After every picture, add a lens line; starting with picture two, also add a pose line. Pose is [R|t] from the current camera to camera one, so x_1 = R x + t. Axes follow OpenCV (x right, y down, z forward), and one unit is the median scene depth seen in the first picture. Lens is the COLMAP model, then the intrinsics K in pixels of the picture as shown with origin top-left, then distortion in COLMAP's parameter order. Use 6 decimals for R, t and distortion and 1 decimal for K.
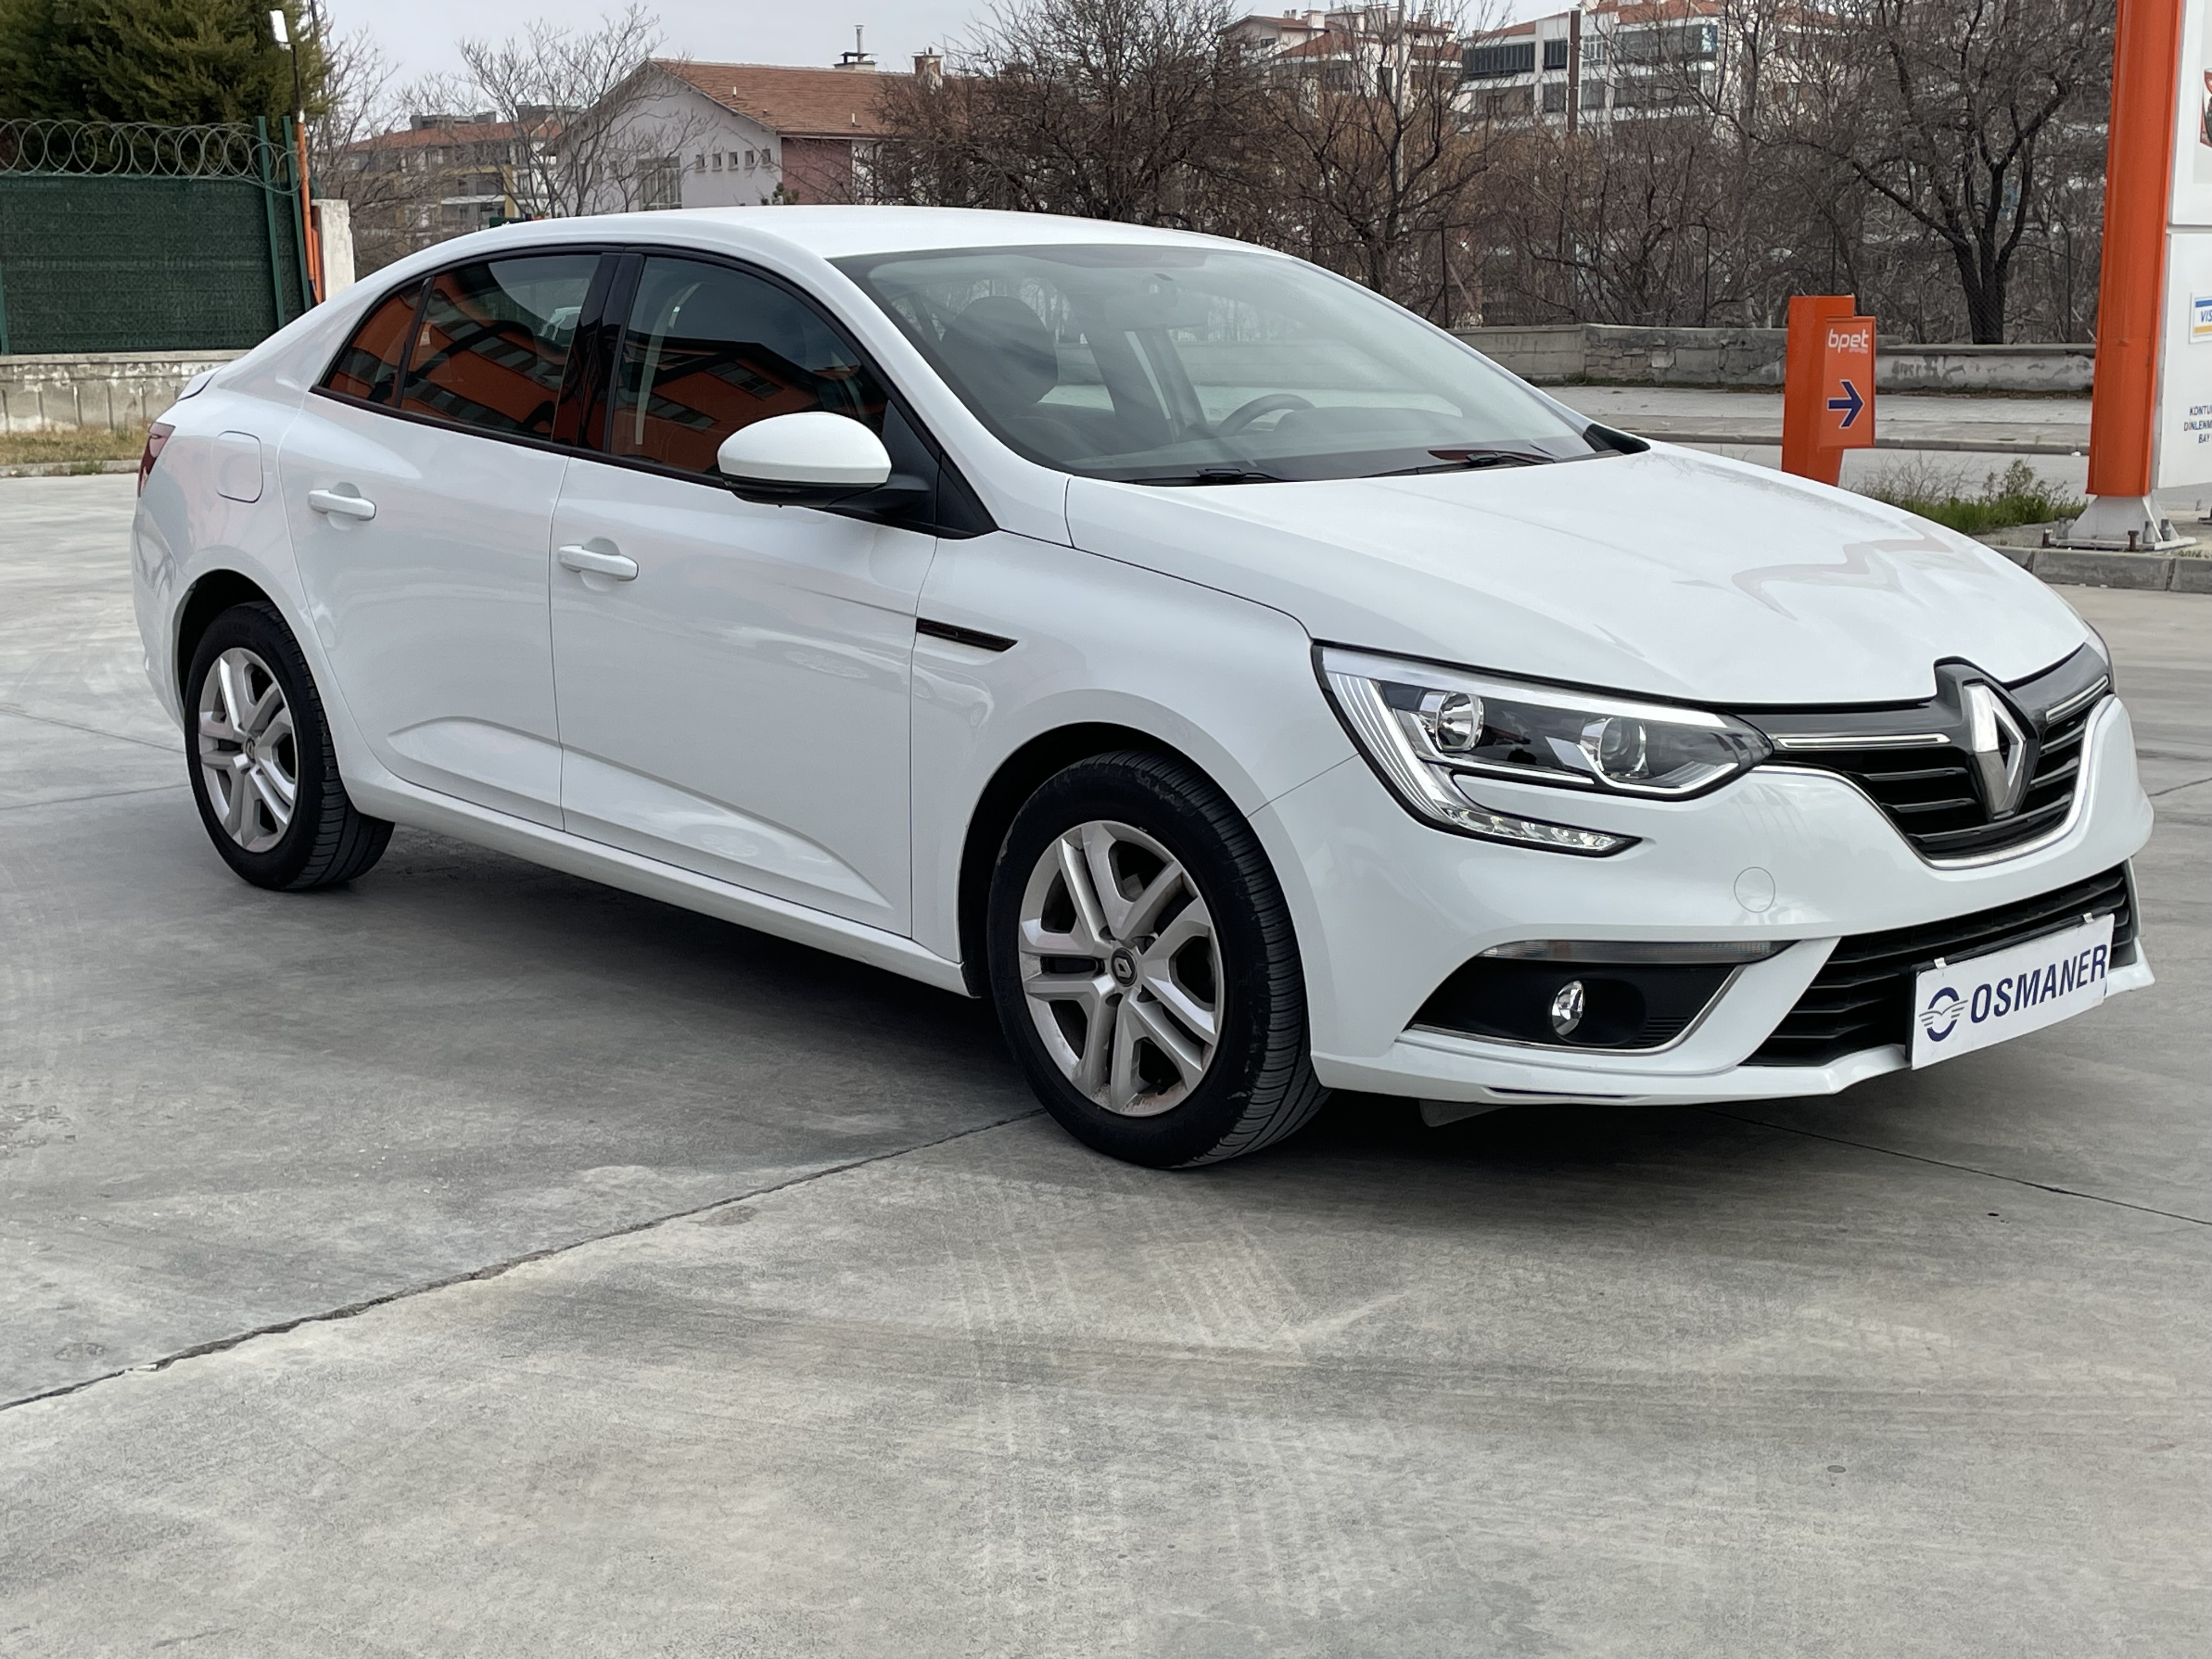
lens RADIAL K [[2830.8, 0, 1027.9], [0, 2830.8, 829.8], [0, 0, 1]] dist [0.123309, -0.227423]
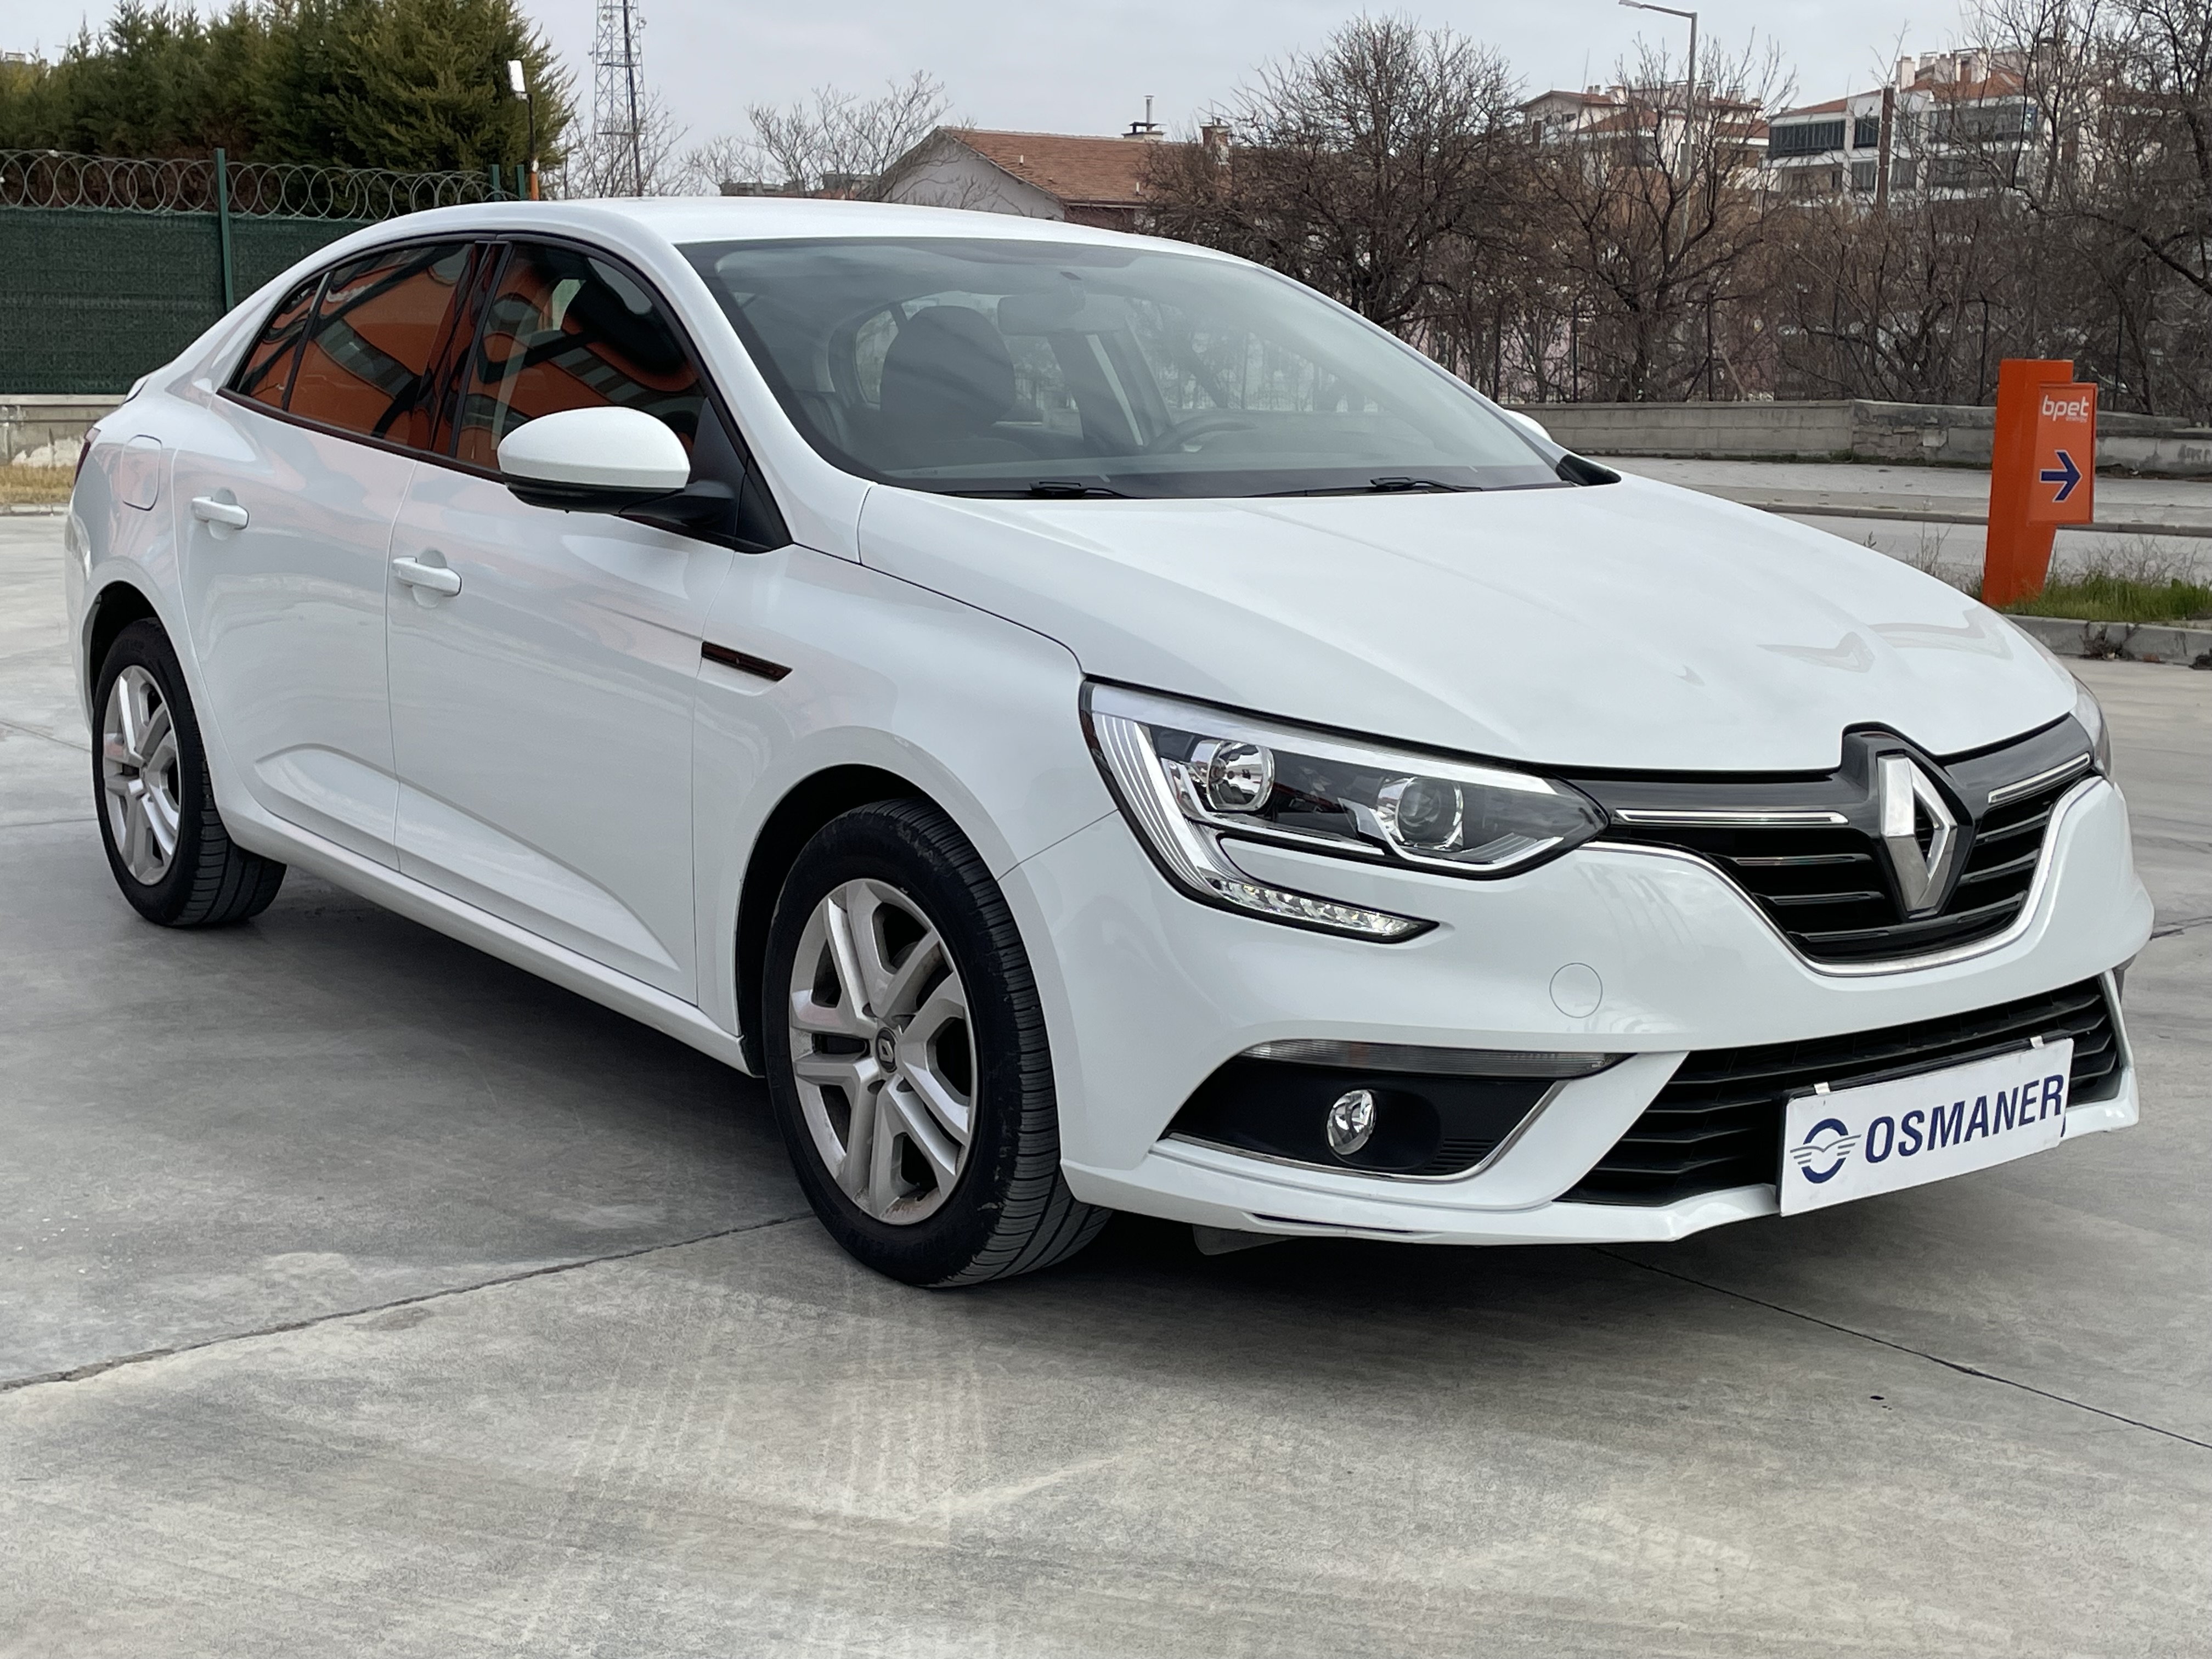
lens RADIAL K [[2830.8, 0, 1027.9], [0, 2830.8, 829.8], [0, 0, 1]] dist [0.123309, -0.227423]
pose [[0.994663, 0.036561, -0.096480, 0.160998], [-0.038848, 0.999004, -0.021937, -0.001185], [0.095582, 0.025568, 0.995093, 0.147211]]
